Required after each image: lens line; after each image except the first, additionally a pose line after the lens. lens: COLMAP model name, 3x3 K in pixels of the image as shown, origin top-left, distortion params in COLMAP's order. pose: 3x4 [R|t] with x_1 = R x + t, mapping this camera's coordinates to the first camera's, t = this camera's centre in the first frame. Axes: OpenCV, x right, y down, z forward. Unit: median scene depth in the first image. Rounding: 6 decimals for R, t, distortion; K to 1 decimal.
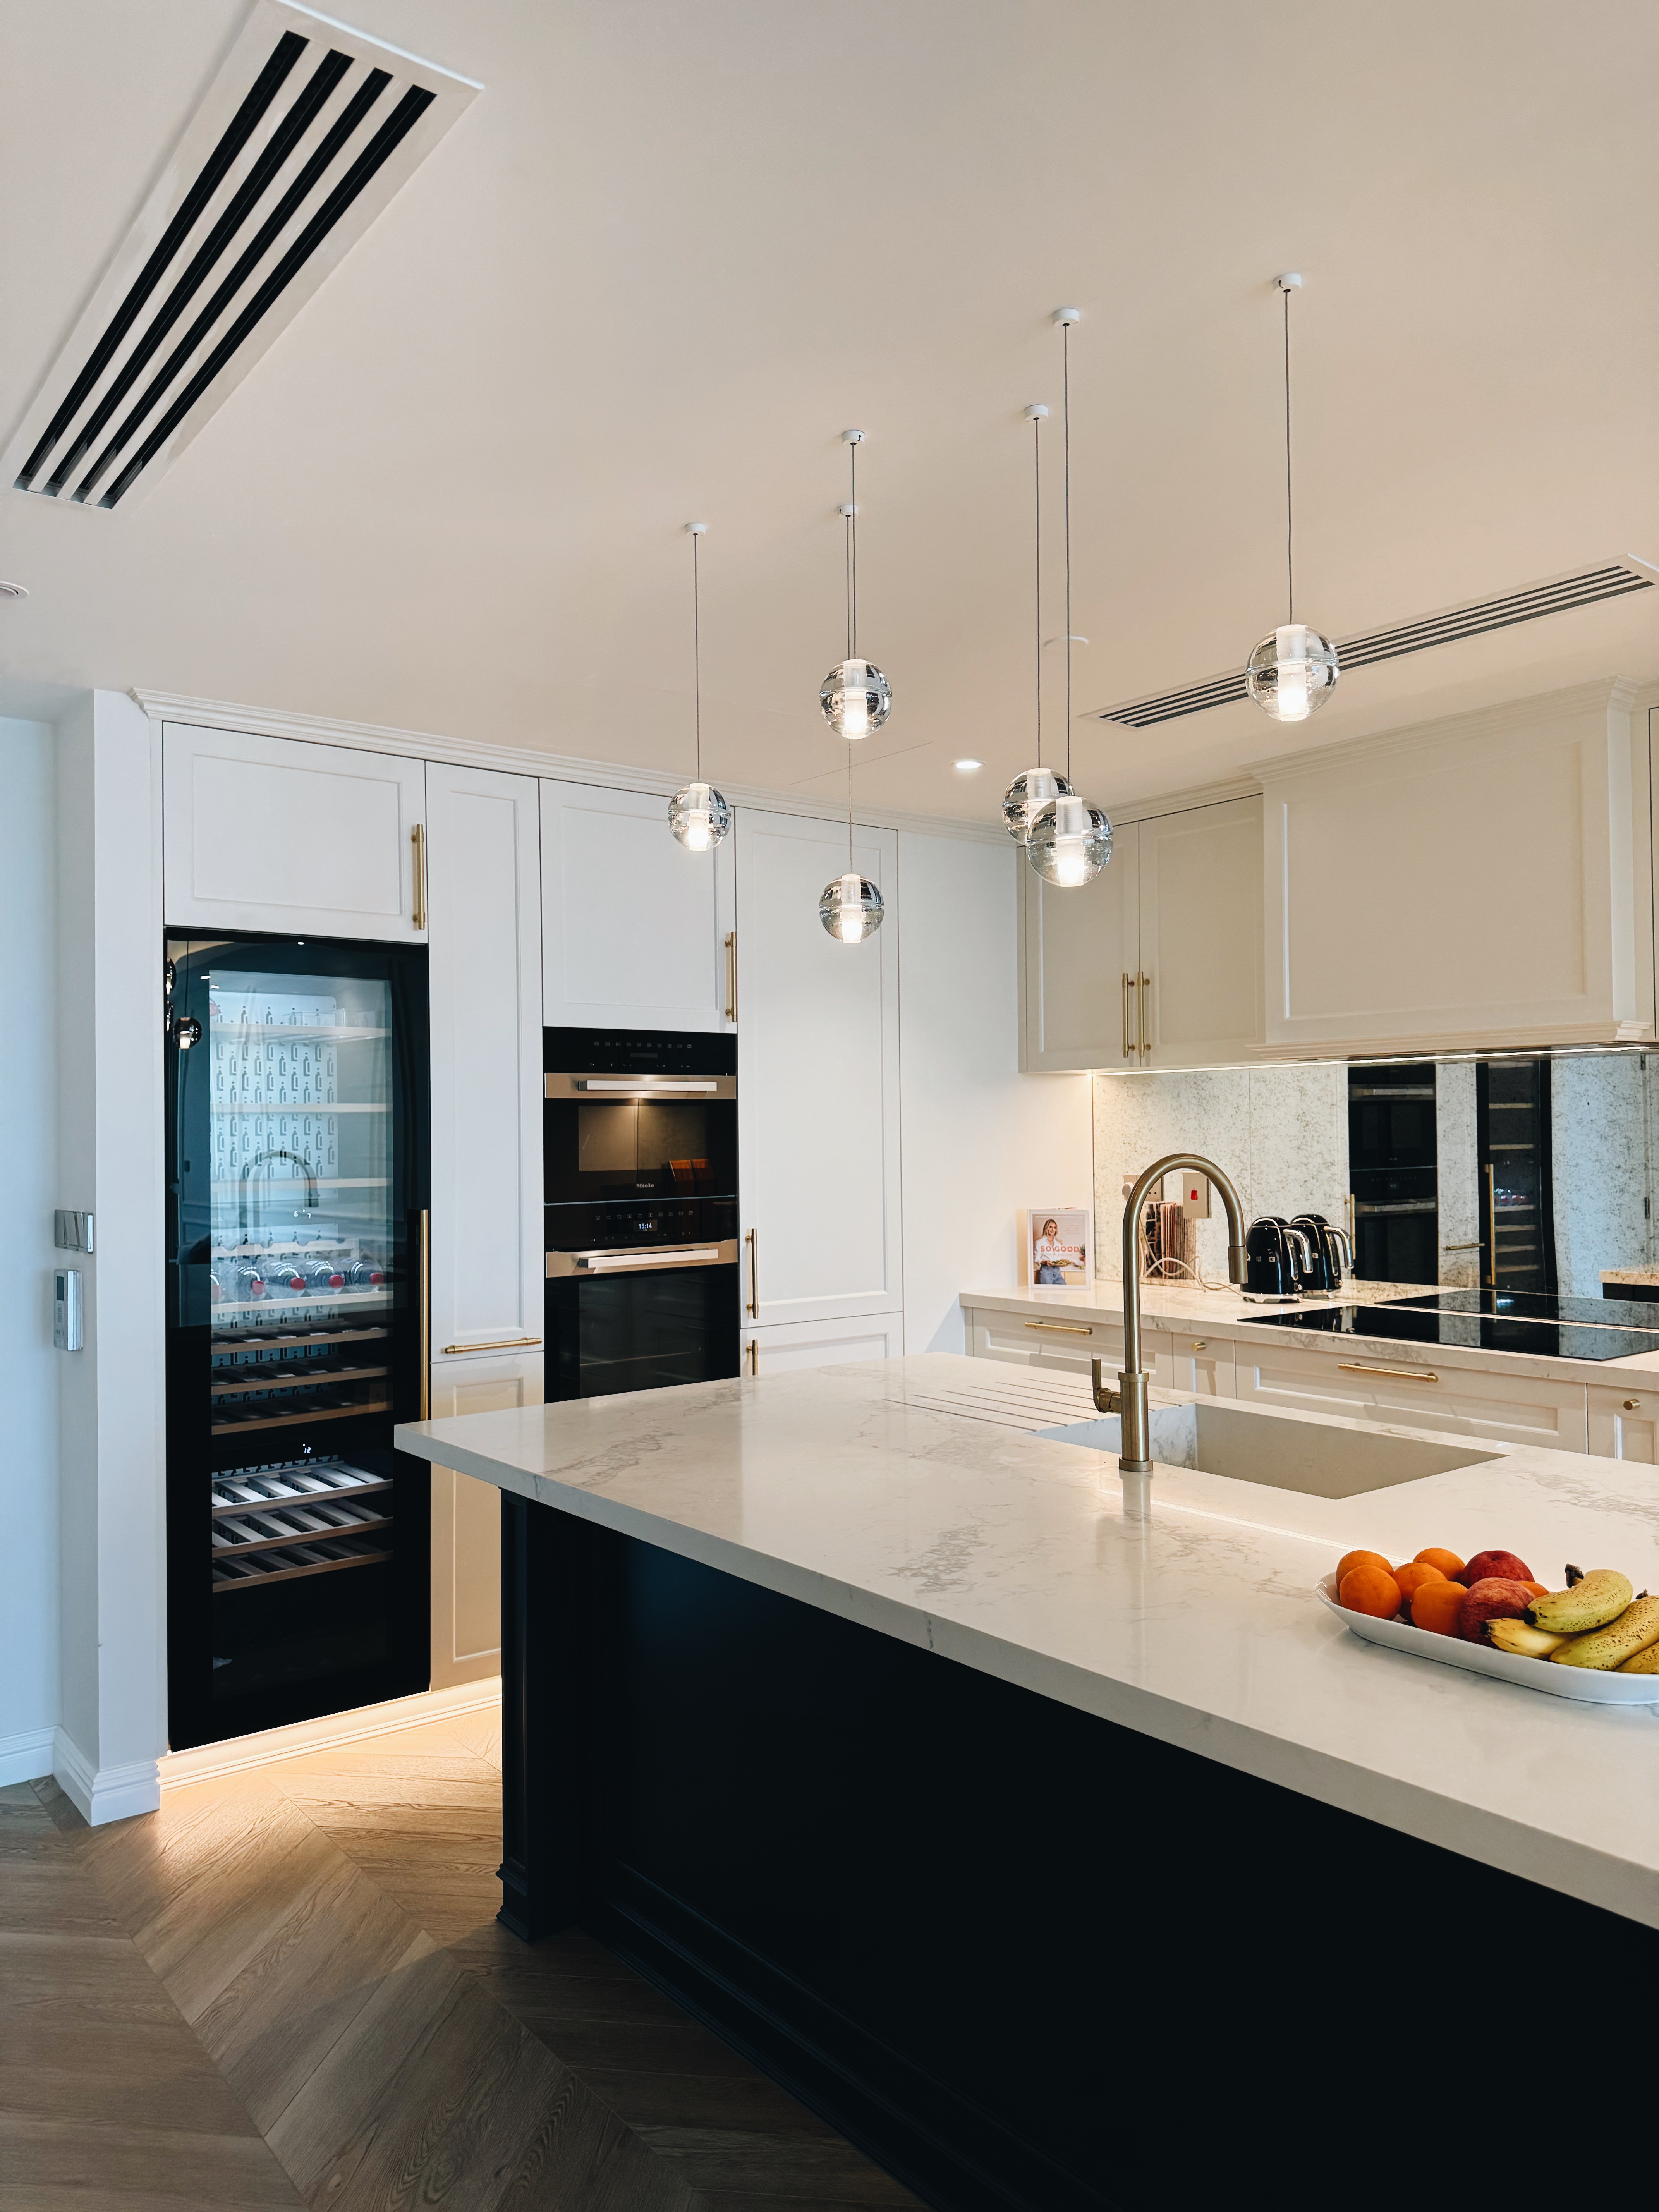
lens RADIAL K [[1573.4, 0, 811.2], [0, 1573.4, 1116.2], [0, 0, 1]] dist [0.074069, -0.068003]
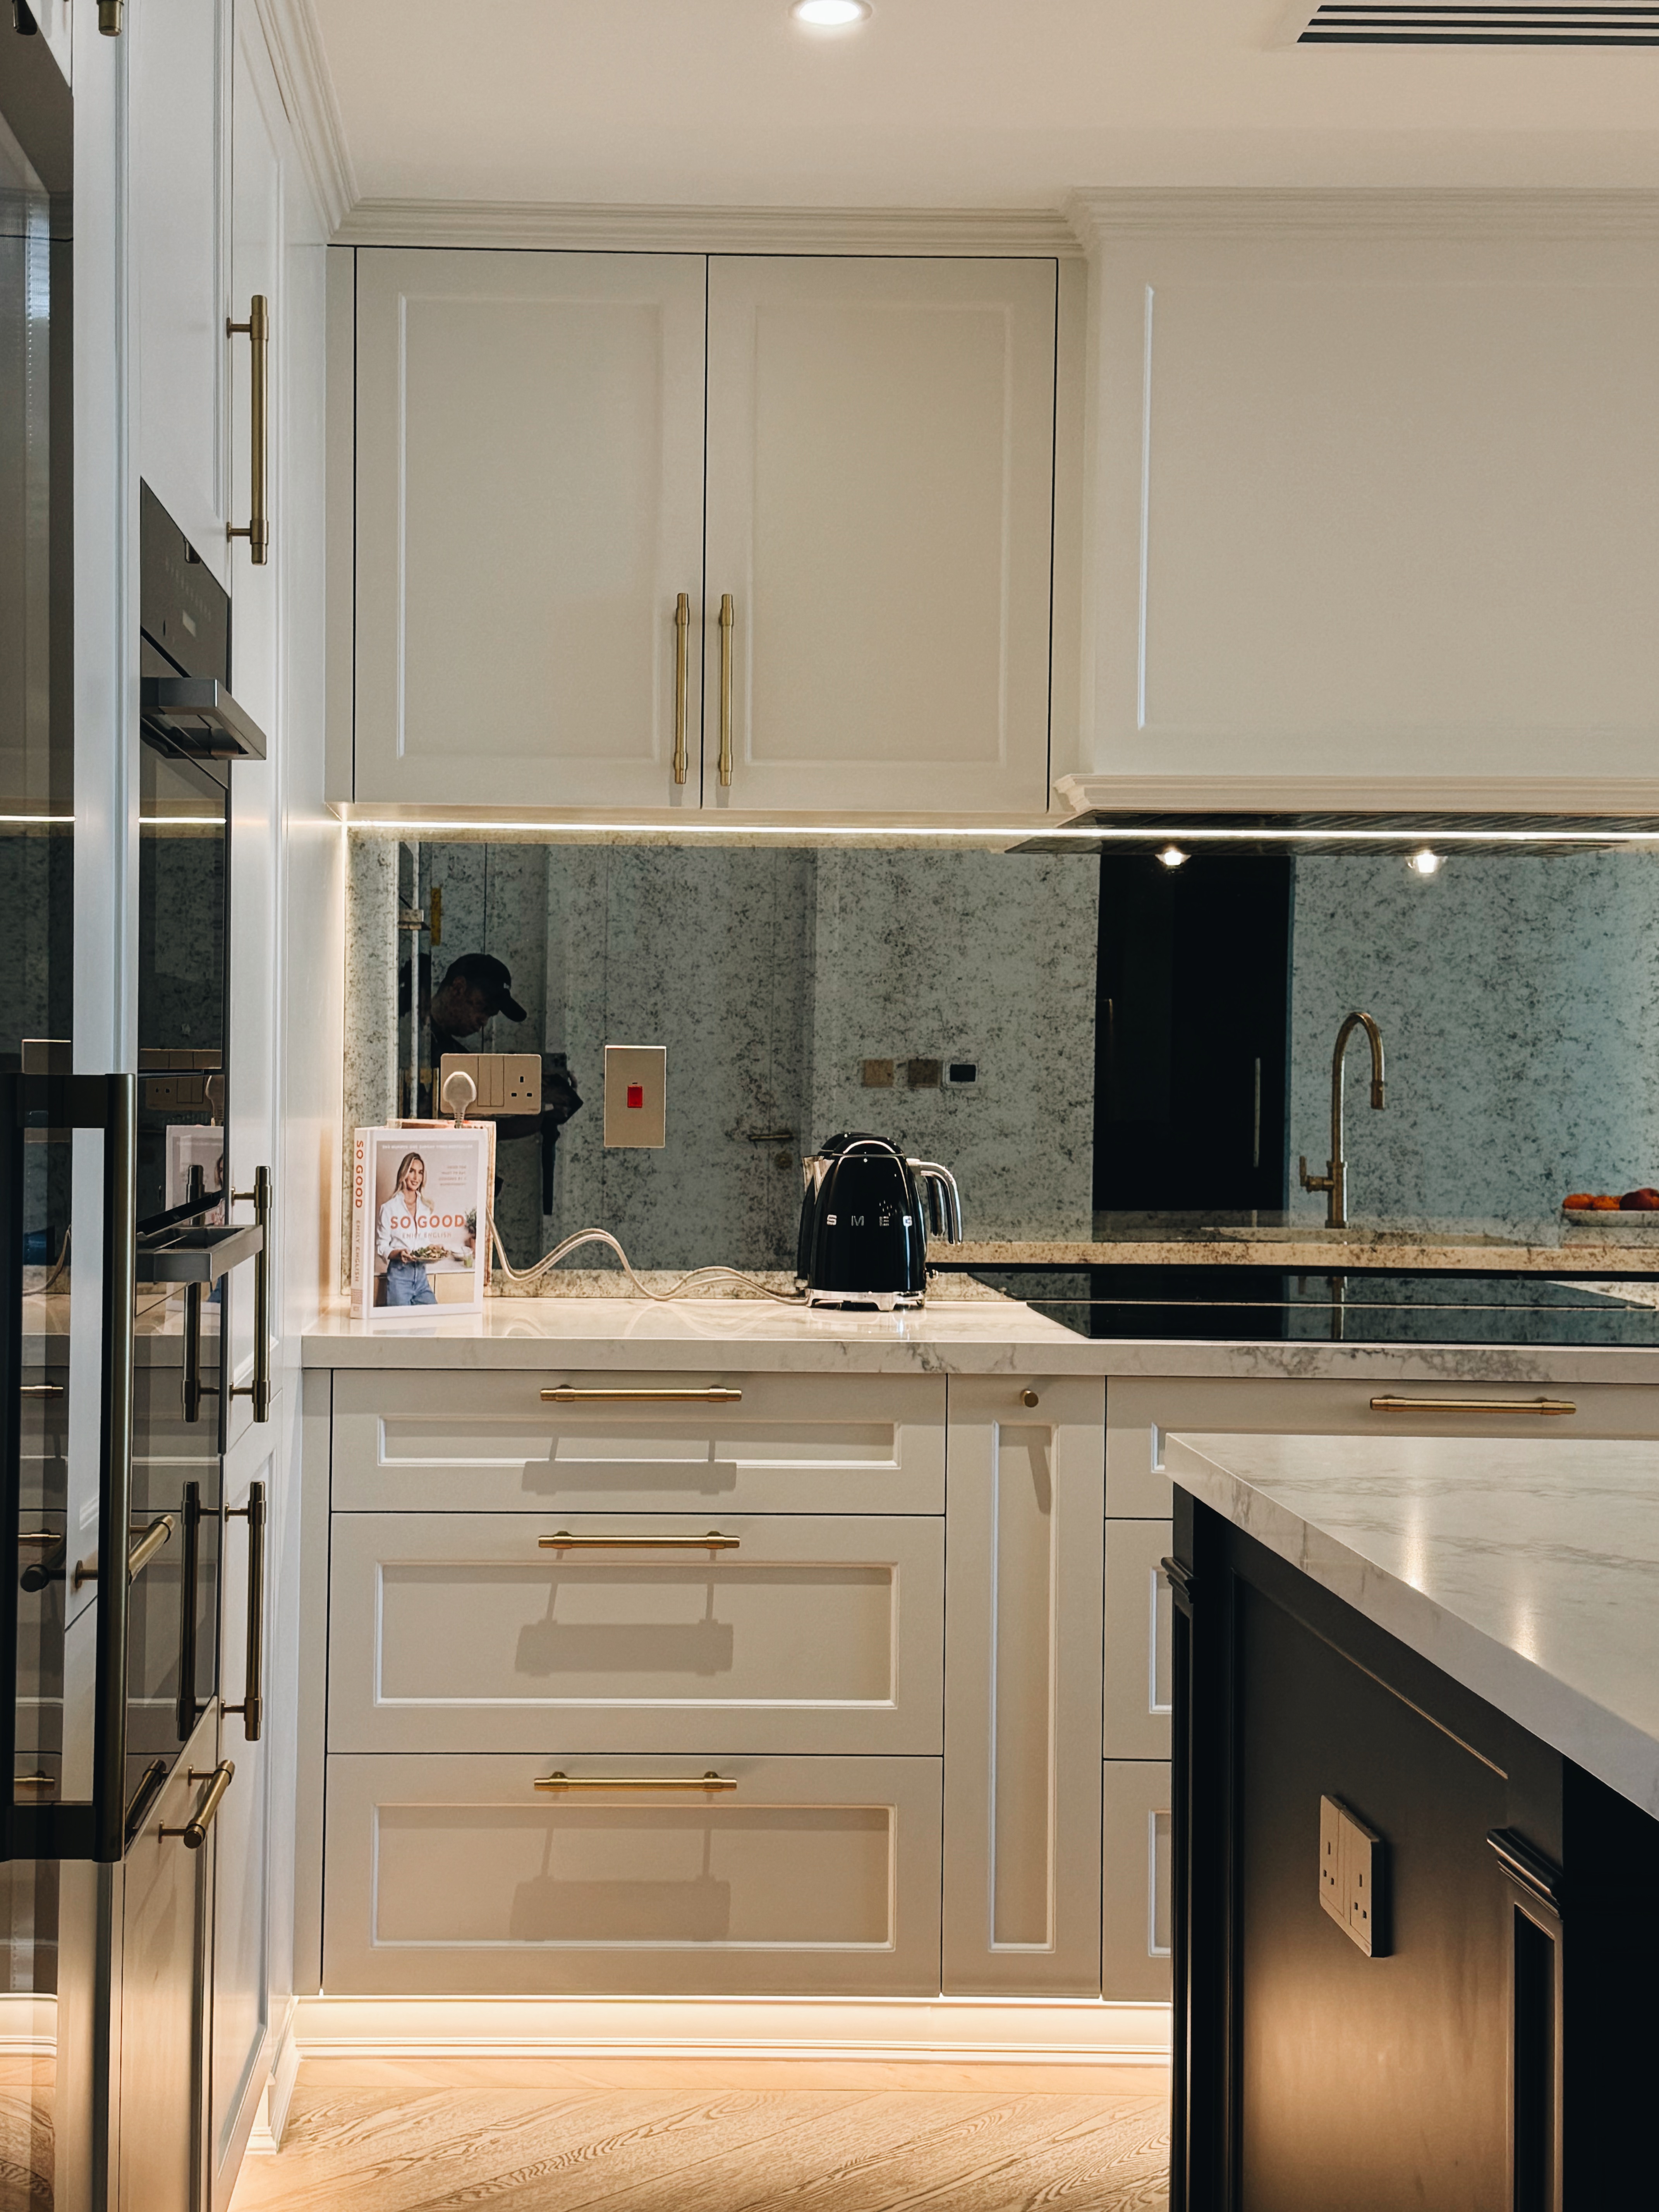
lens RADIAL K [[3002.4, 0, 650.8], [0, 3002.4, 1097.9], [0, 0, 1]] dist [0.119050, 0.000000]
pose [[0.589169, 0.011984, 0.807921, -0.580570], [-0.024476, 0.999696, 0.003020, 0.058476], [-0.807639, -0.021554, 0.589283, 0.589689]]
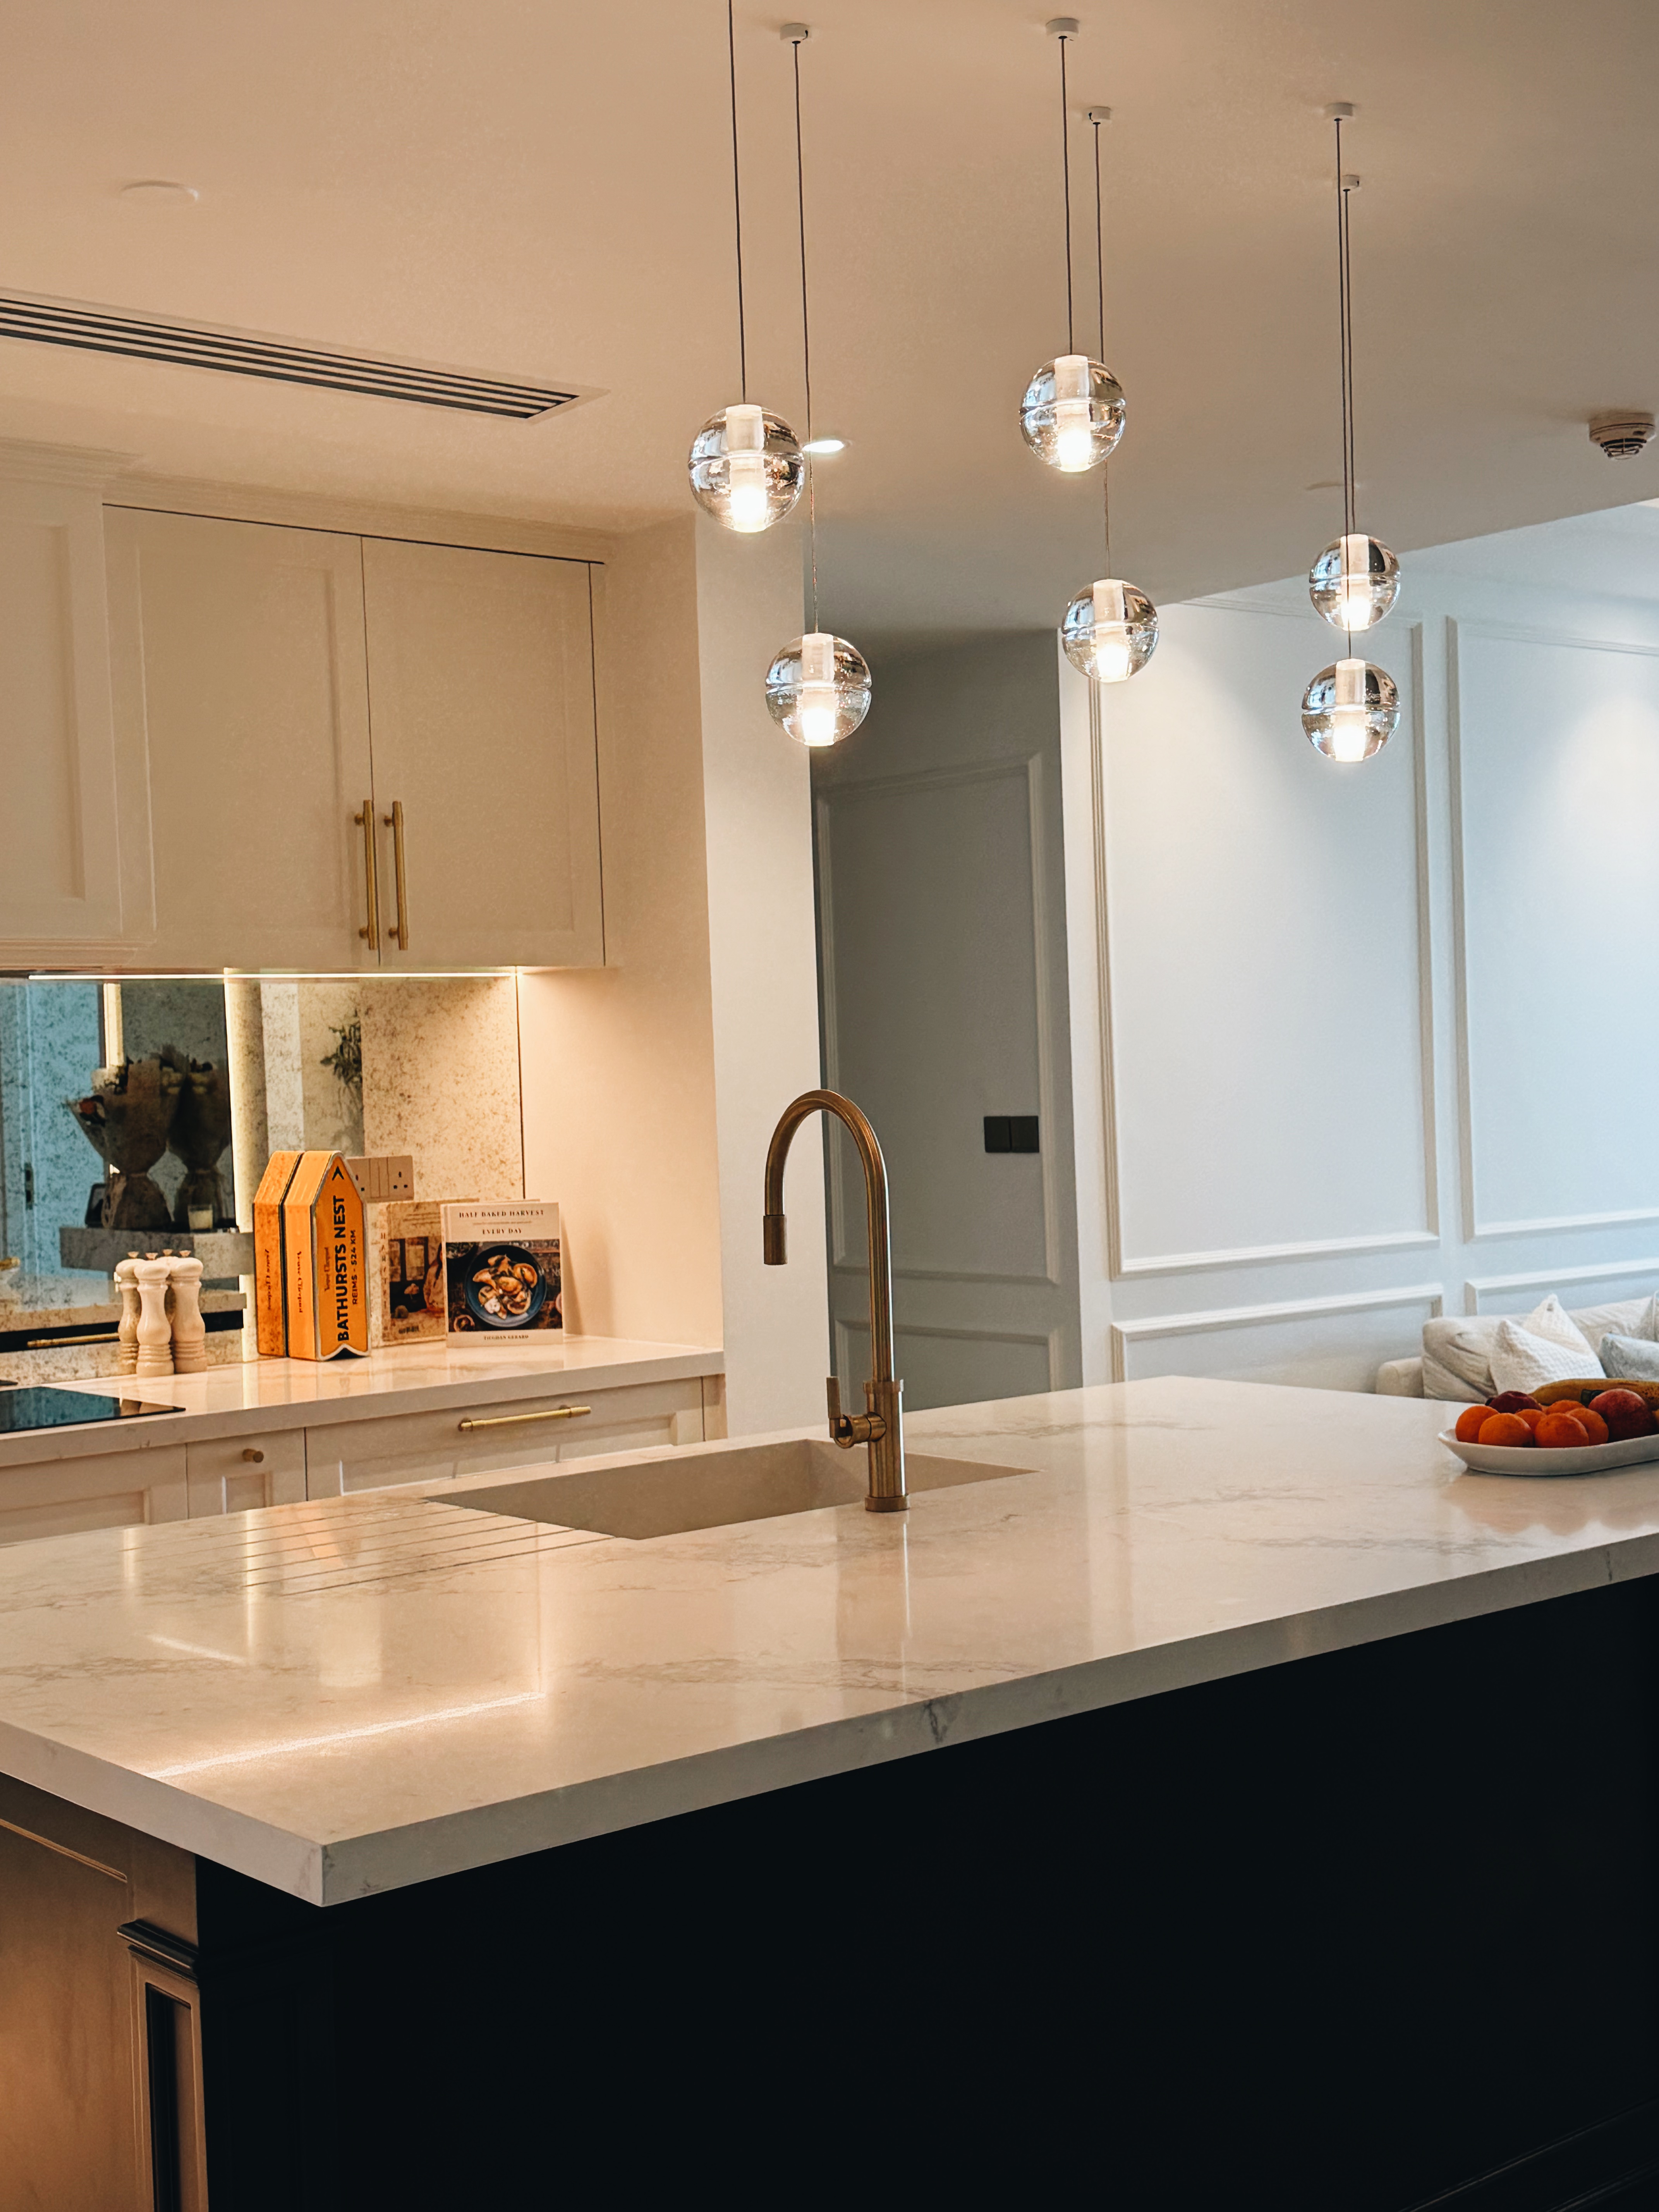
lens RADIAL K [[2730.7, 0, 846.1], [0, 2730.7, 1118.4], [0, 0, 1]] dist [0.117726, 0.000000]
pose [[-0.042443, -0.005357, 0.999085, -0.647290], [0.026213, 0.999635, 0.006474, 0.018777], [-0.998755, 0.026464, -0.042287, 0.643610]]
